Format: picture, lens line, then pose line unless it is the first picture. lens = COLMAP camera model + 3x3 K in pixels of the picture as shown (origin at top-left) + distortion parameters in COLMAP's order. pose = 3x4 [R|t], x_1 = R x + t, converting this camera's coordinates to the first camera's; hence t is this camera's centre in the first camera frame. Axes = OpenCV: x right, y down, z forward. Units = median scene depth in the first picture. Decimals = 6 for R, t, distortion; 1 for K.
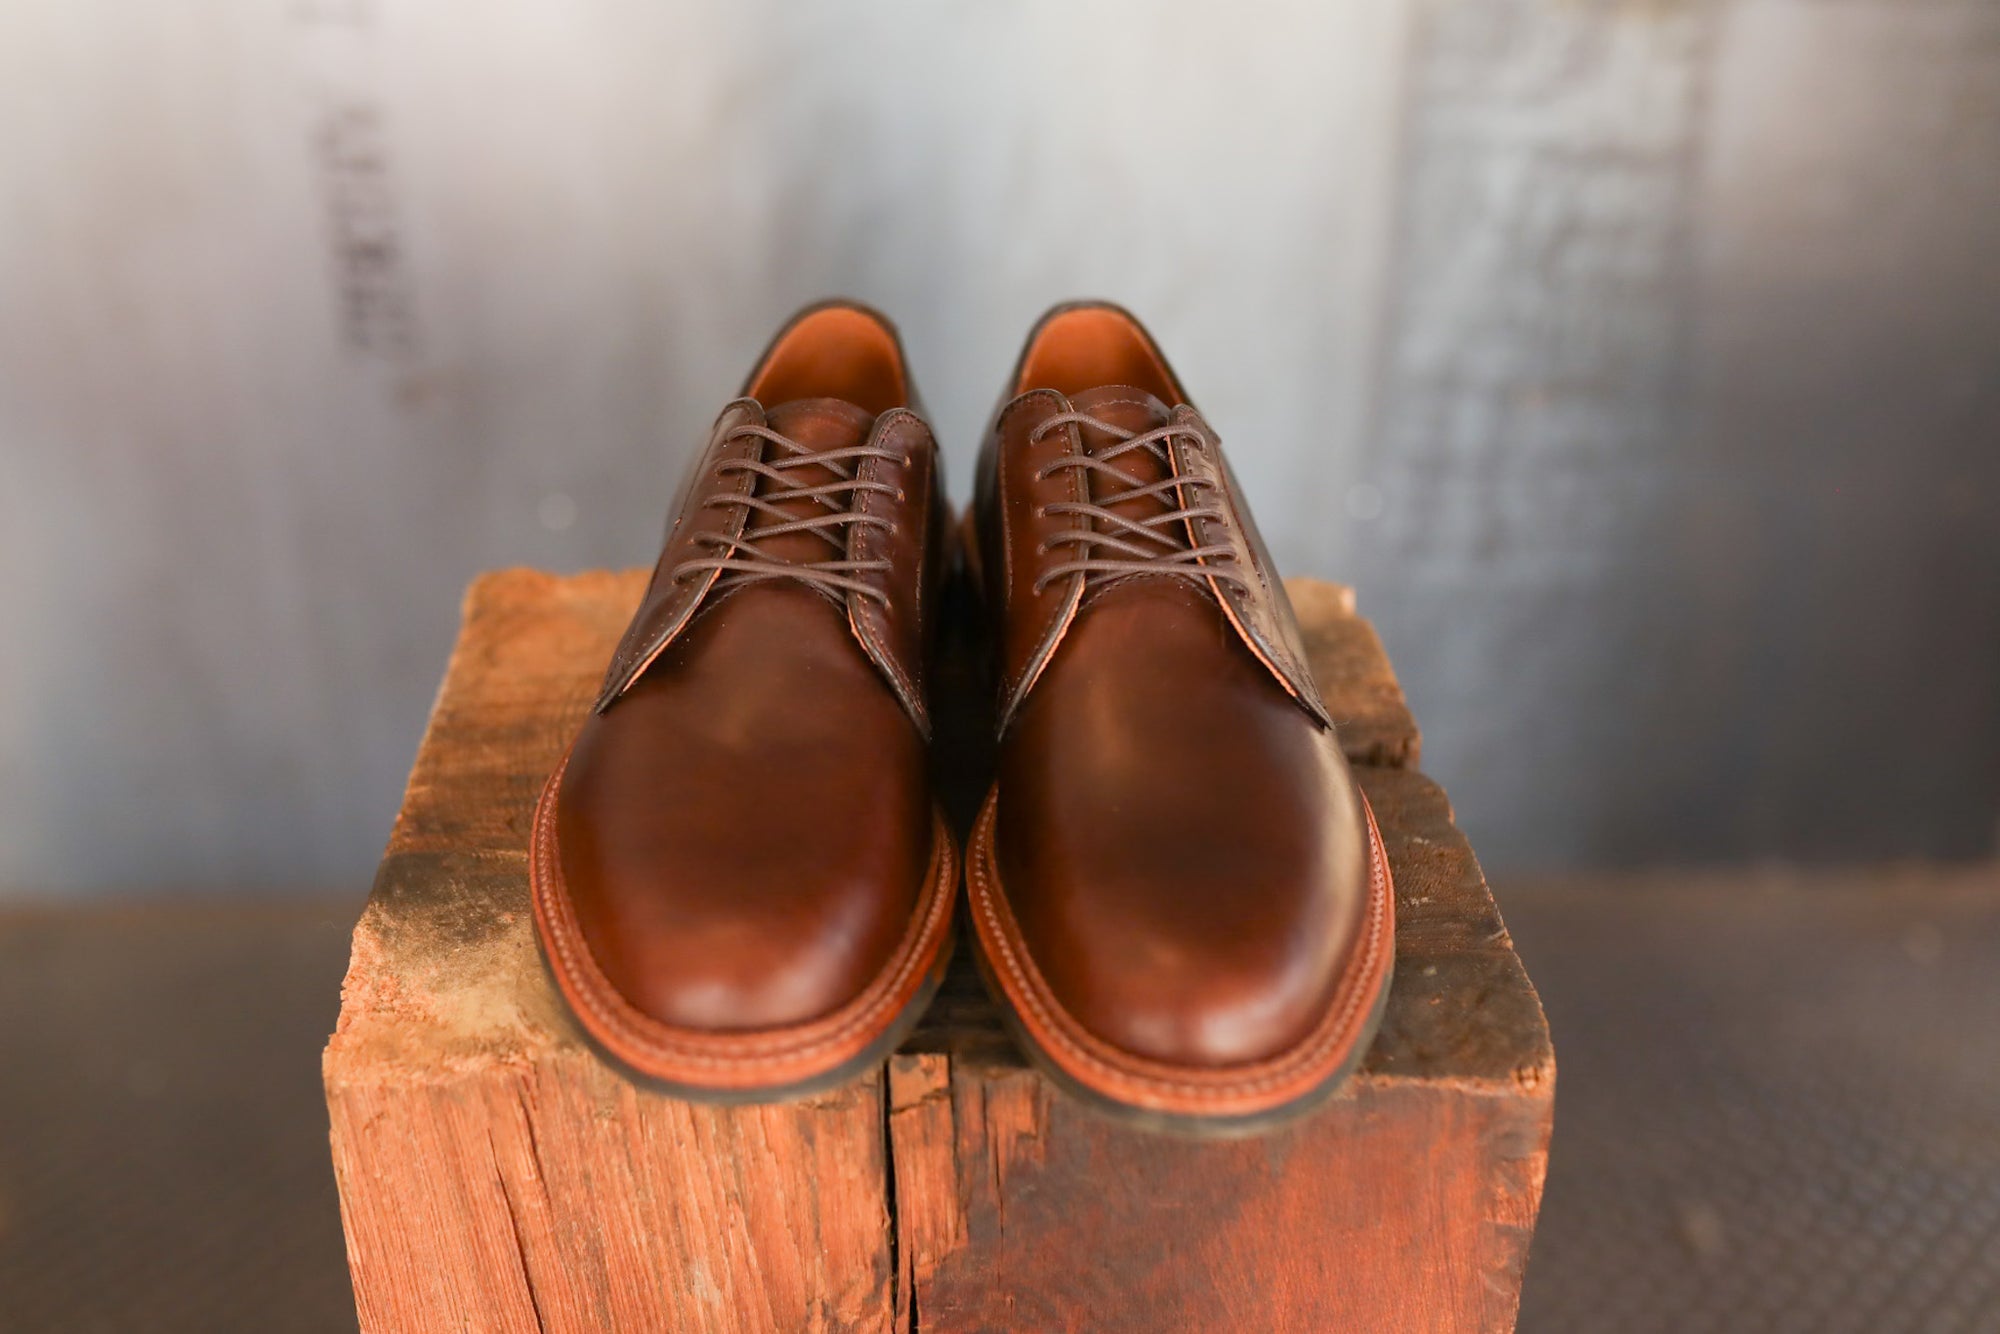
lens RADIAL K [[2204.1, 0, 914.1], [0, 2204.1, 675.6], [0, 0, 1]] dist [-0.047266, 0.000000]
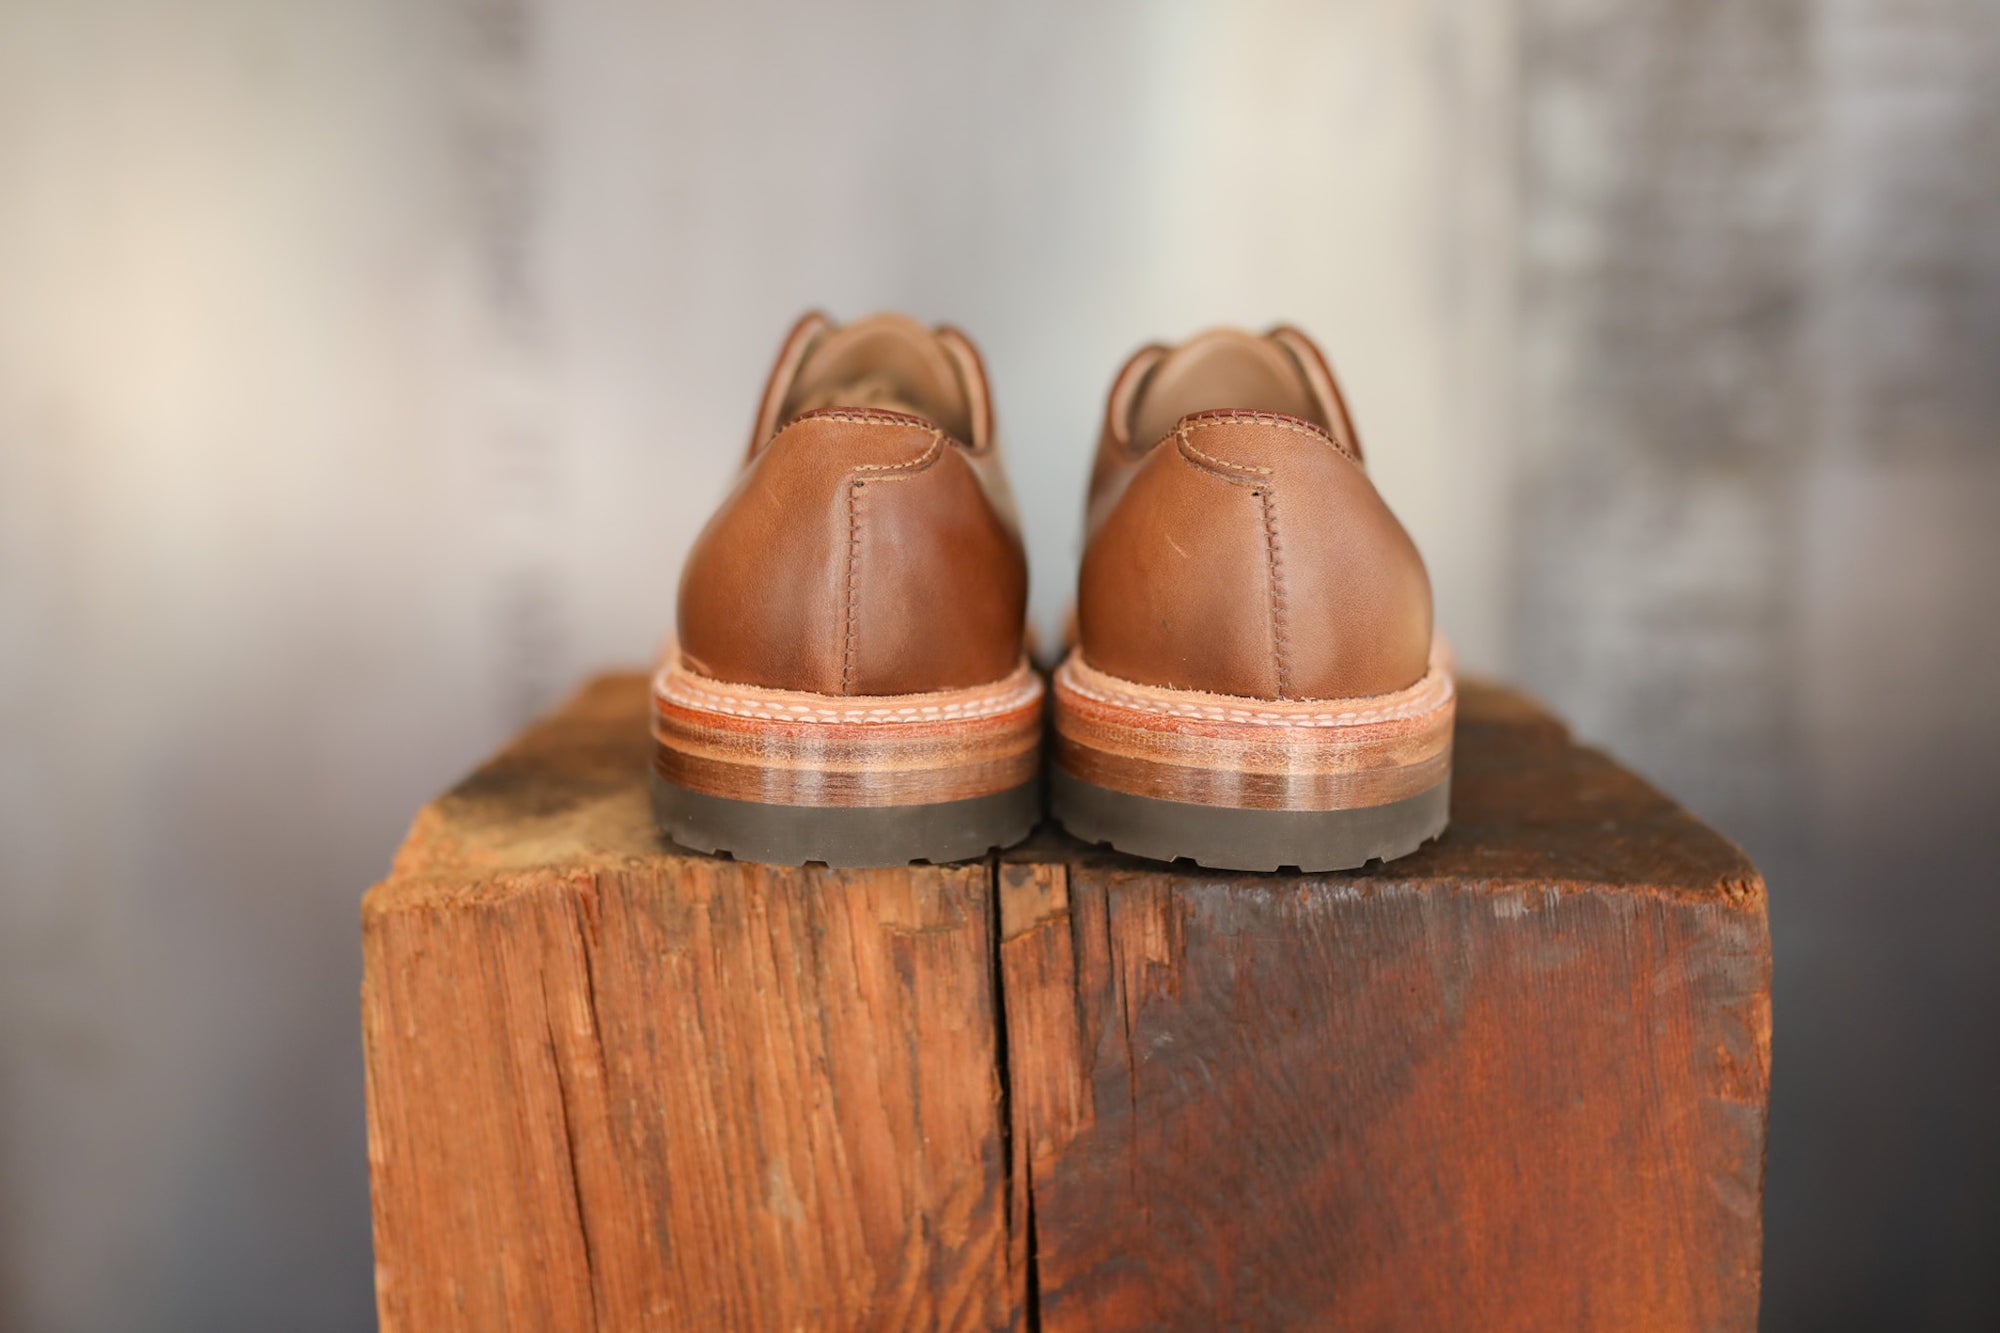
lens RADIAL K [[2032.8, 0, 996.7], [0, 2032.8, 656.5], [0, 0, 1]] dist [-0.046693, 0.000000]
pose [[0.999311, -0.013471, -0.034584, 0.016507], [-0.000230, 0.929539, -0.368724, 0.379425], [0.037115, 0.368478, 0.928895, 0.207690]]
